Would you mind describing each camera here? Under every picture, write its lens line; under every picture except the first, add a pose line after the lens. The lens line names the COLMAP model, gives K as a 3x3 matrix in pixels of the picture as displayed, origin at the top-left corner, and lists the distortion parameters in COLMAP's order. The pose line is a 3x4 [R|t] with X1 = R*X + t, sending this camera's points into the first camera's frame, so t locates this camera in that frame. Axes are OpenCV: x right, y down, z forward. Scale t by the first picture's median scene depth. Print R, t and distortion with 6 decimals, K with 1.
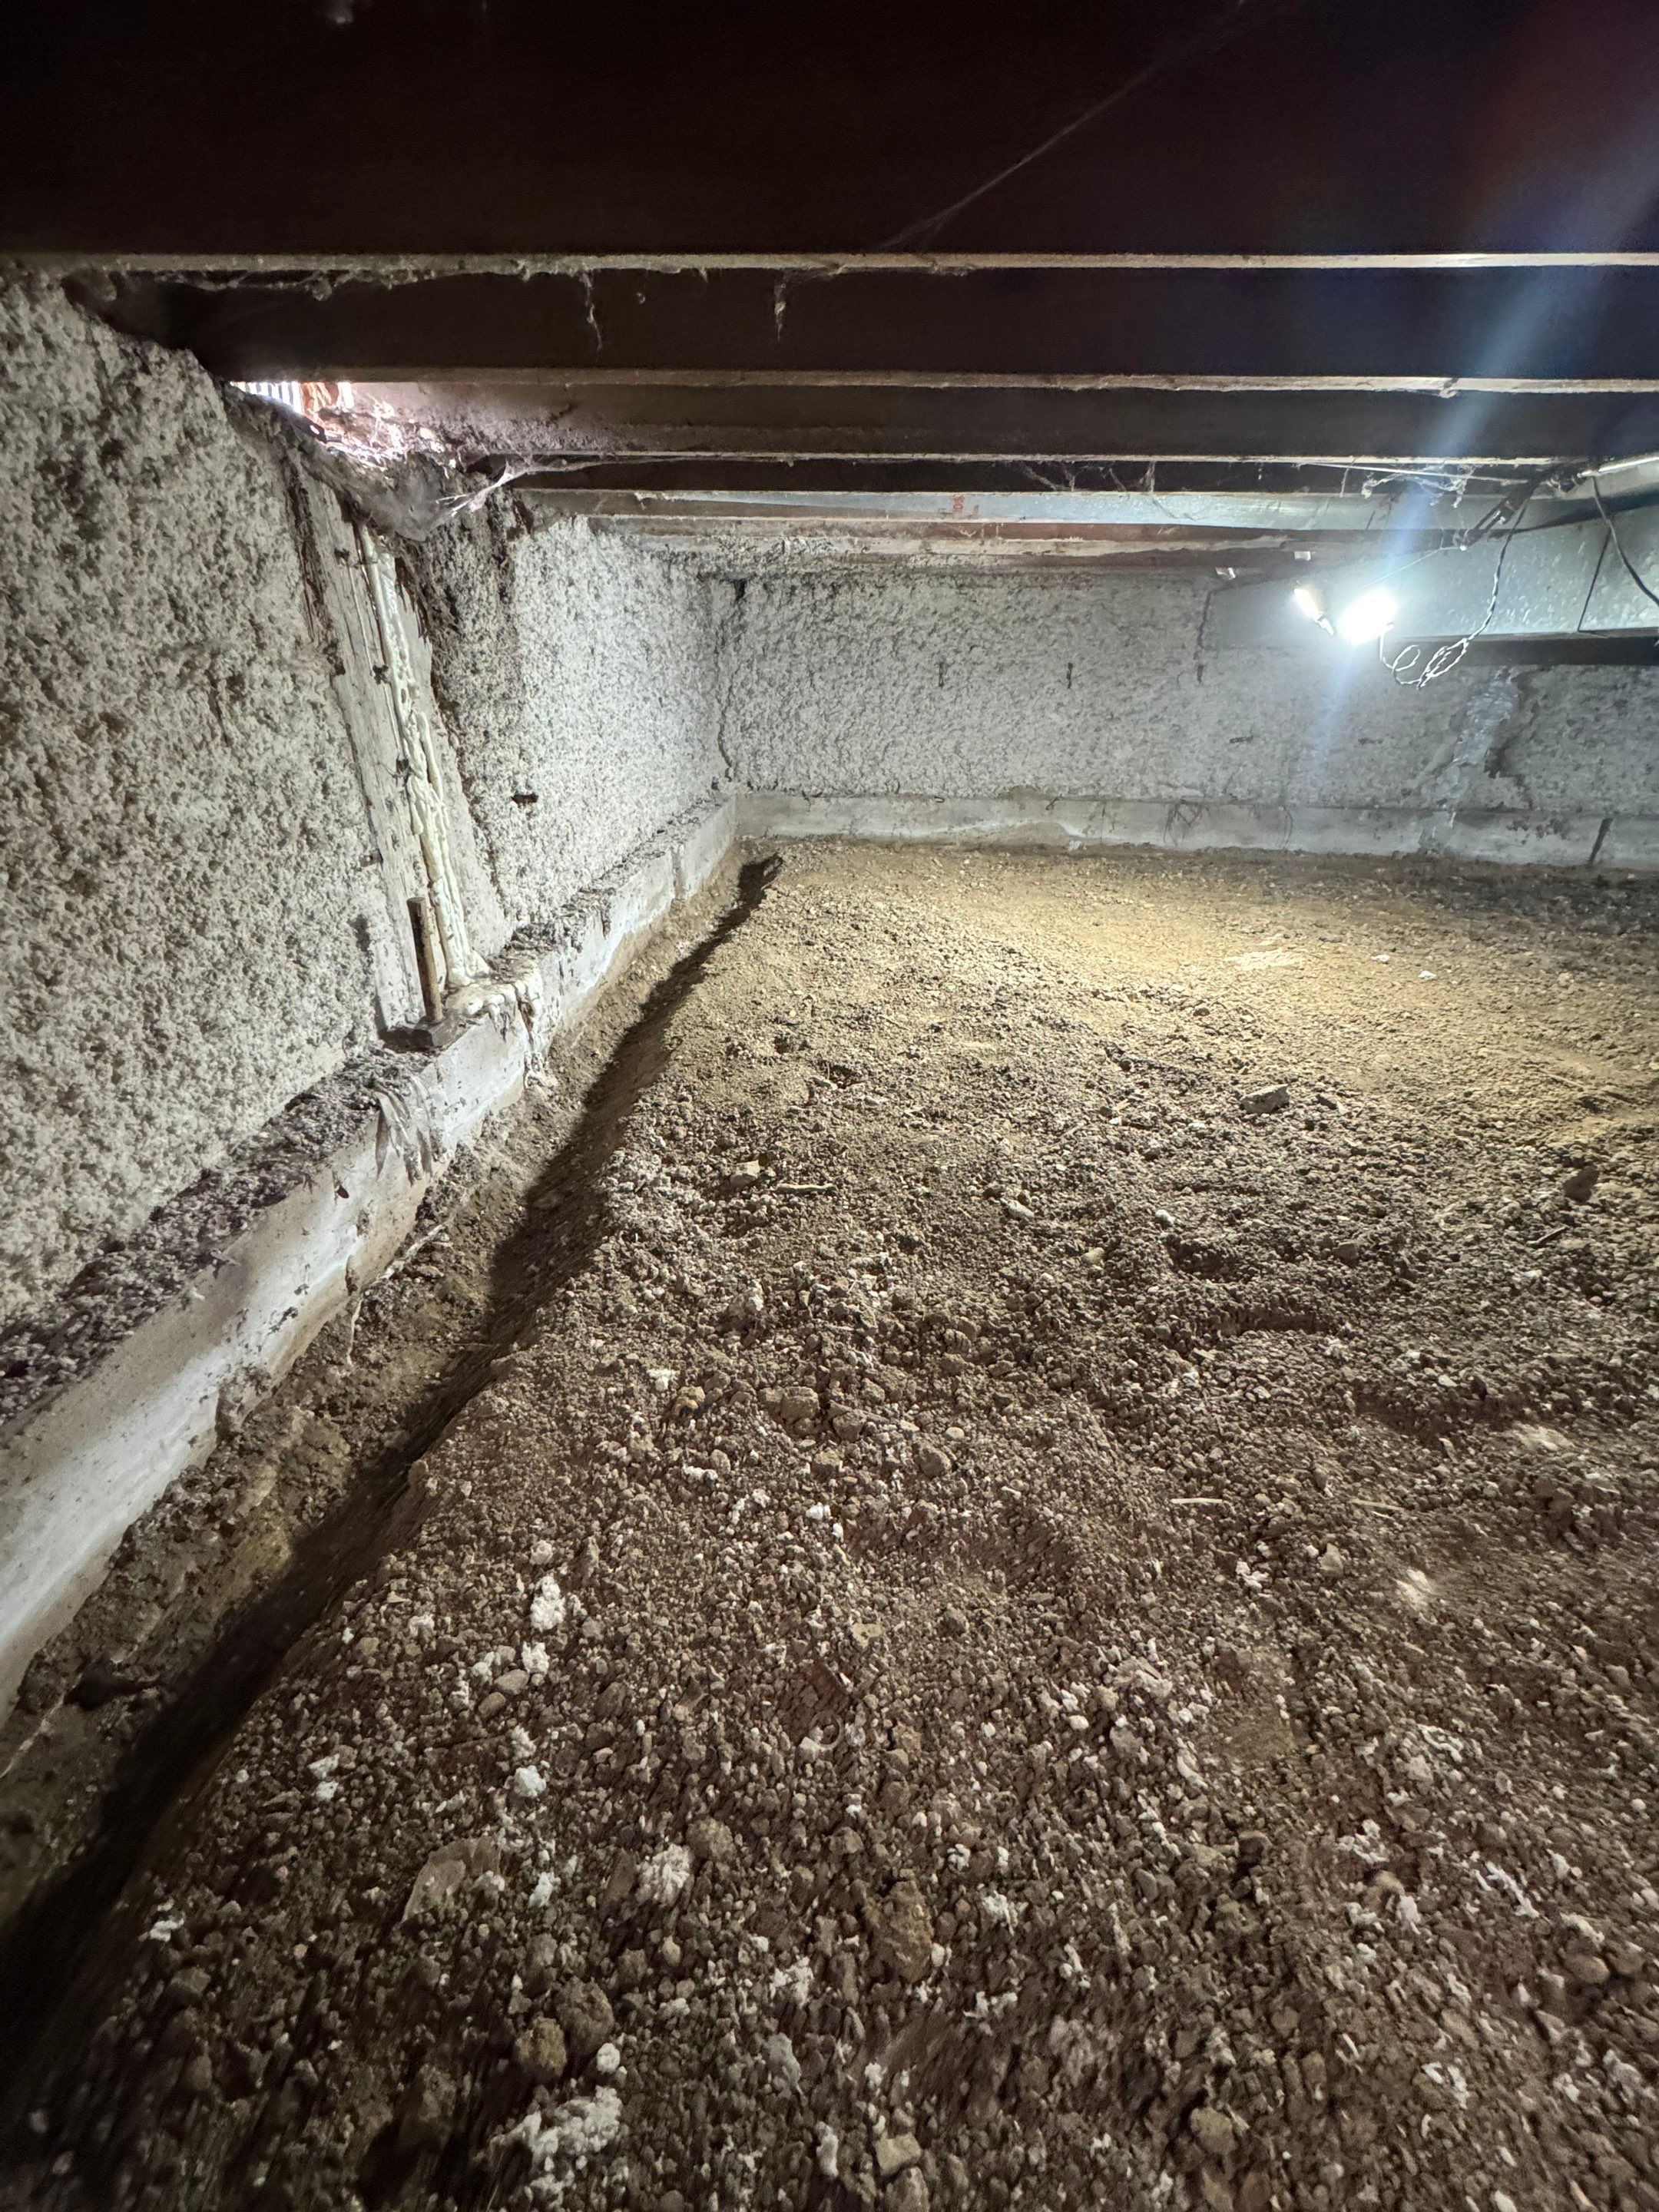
lens RADIAL K [[877.8, 0, 826.8], [0, 877.8, 1105.3], [0, 0, 1]] dist [-0.002321, -0.001016]
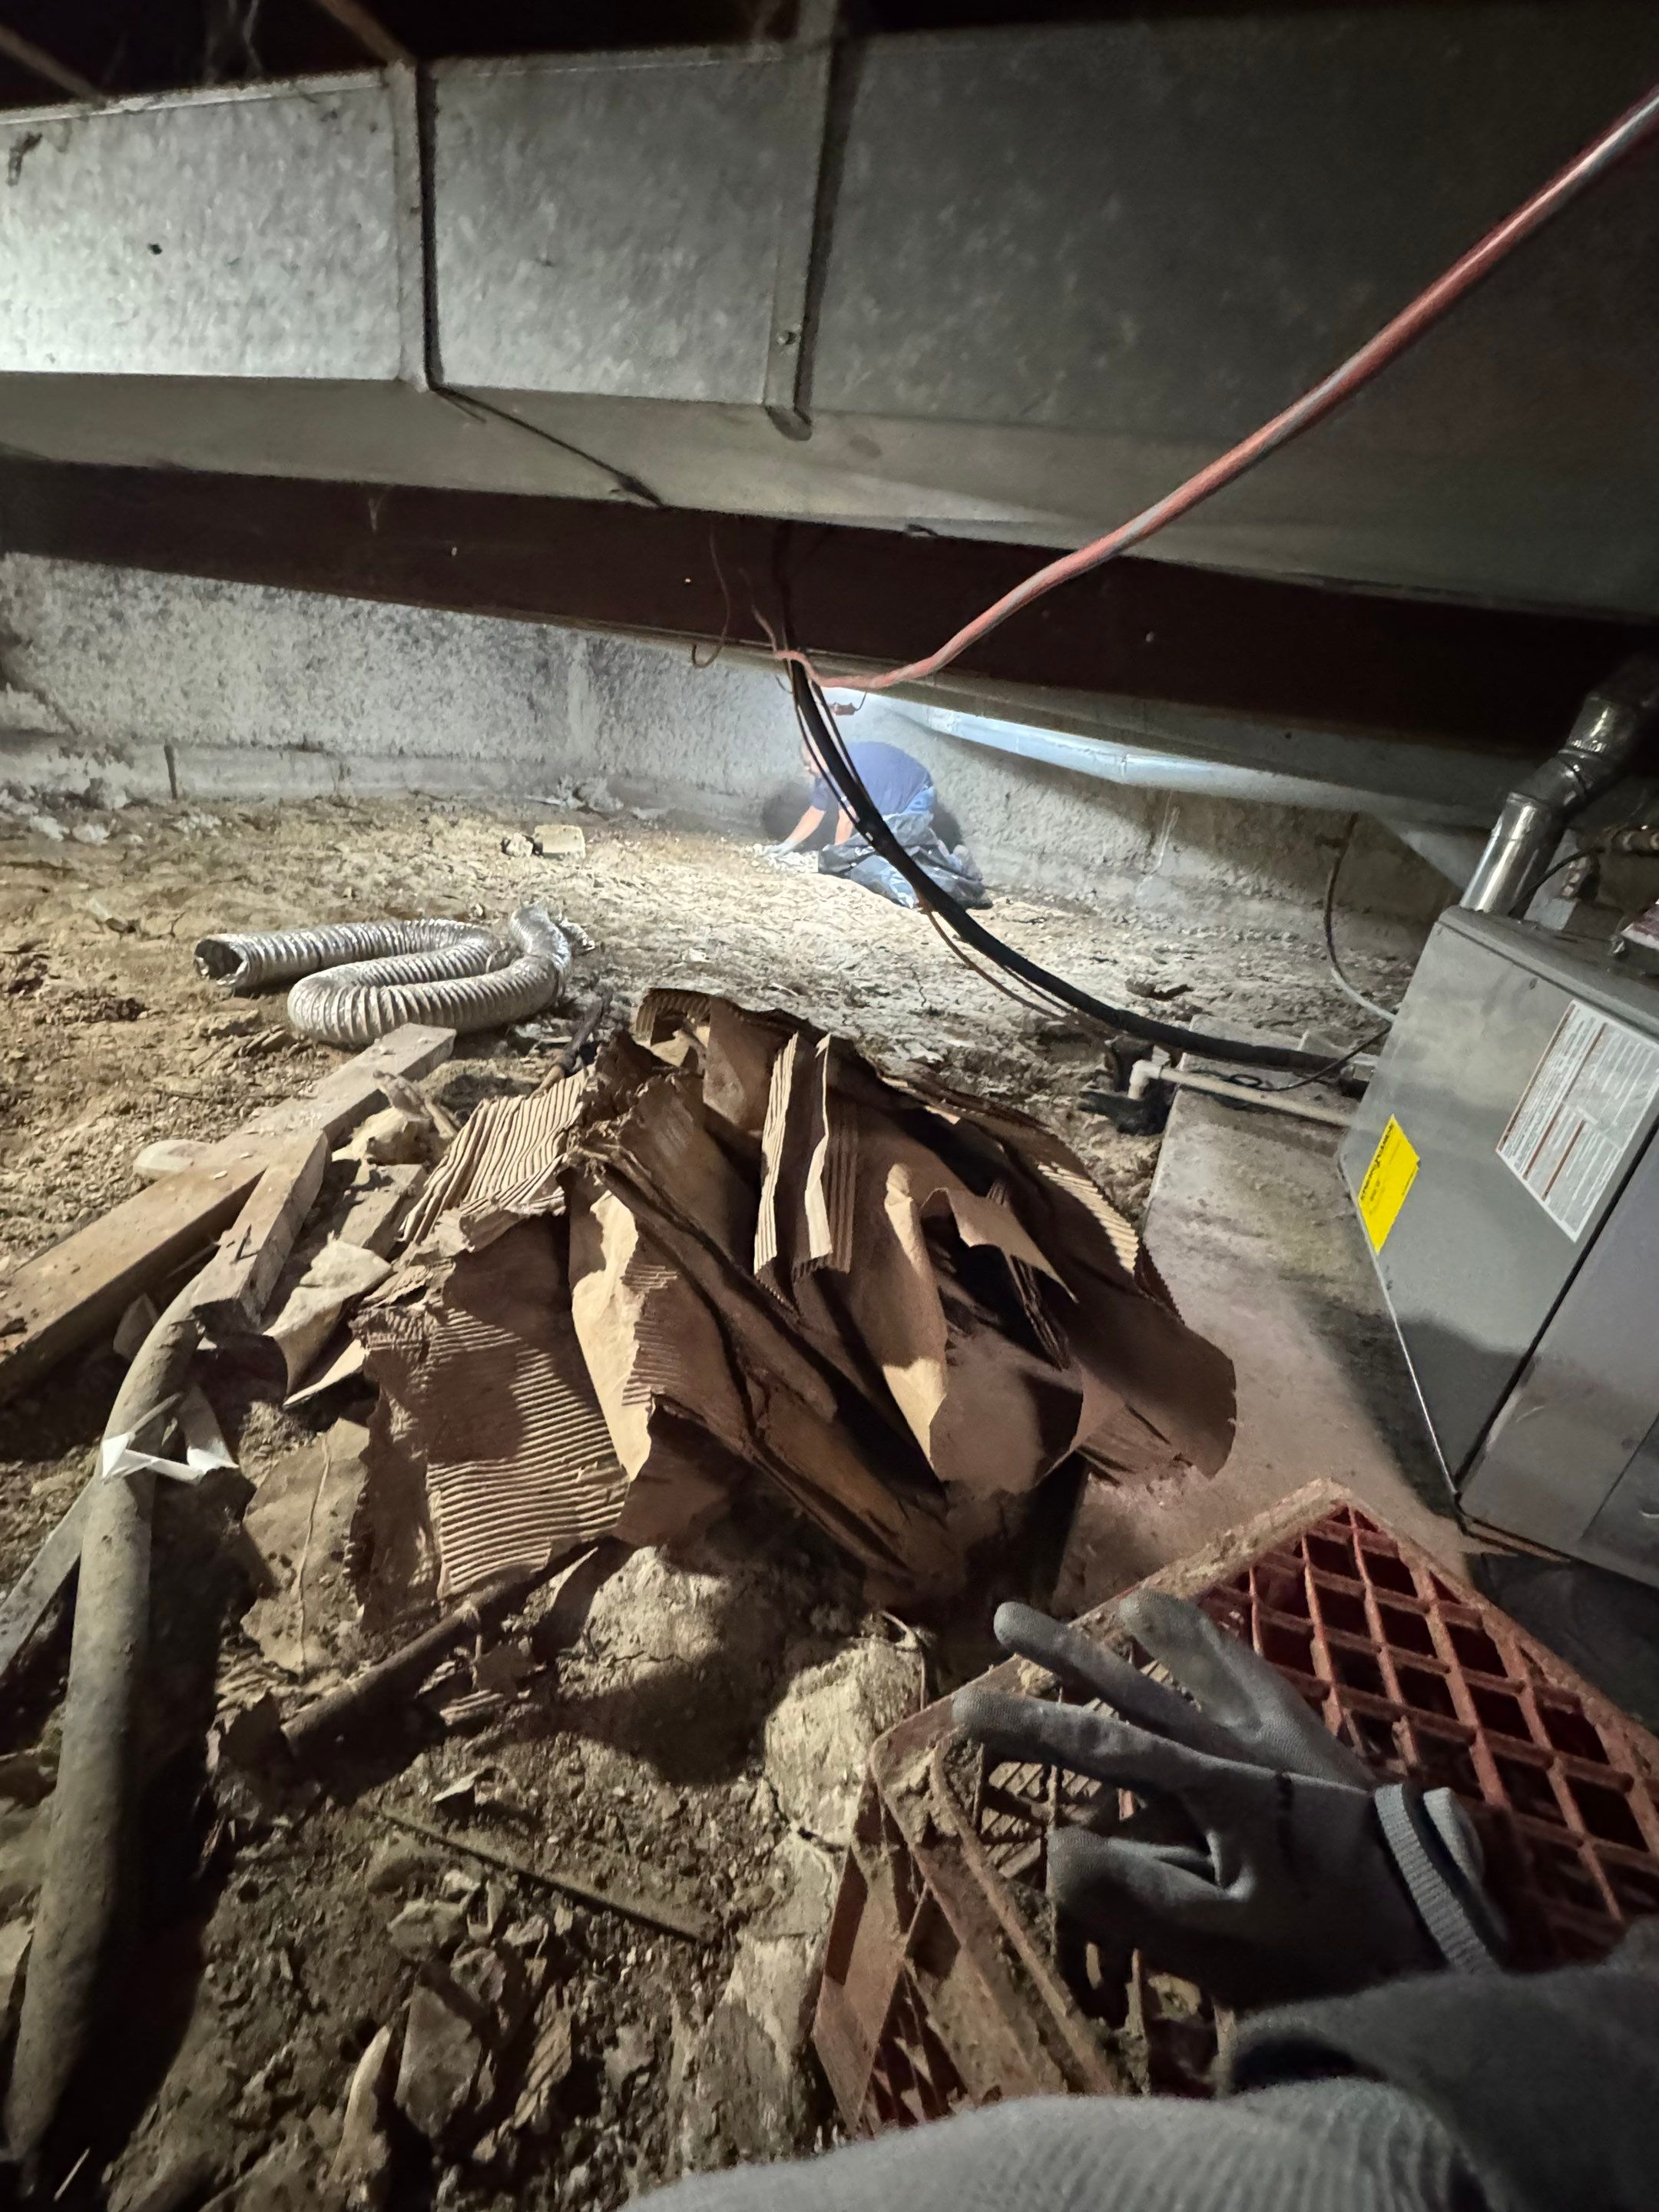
lens RADIAL K [[882.9, 0, 828.8], [0, 882.9, 1108.2], [0, 0, 1]] dist [-0.002476, -0.000207]
pose [[0.334353, -0.332889, 0.881699, 0.526564], [0.295165, 0.925462, 0.237481, 0.042356], [-0.895034, 0.180844, 0.407689, 0.178236]]
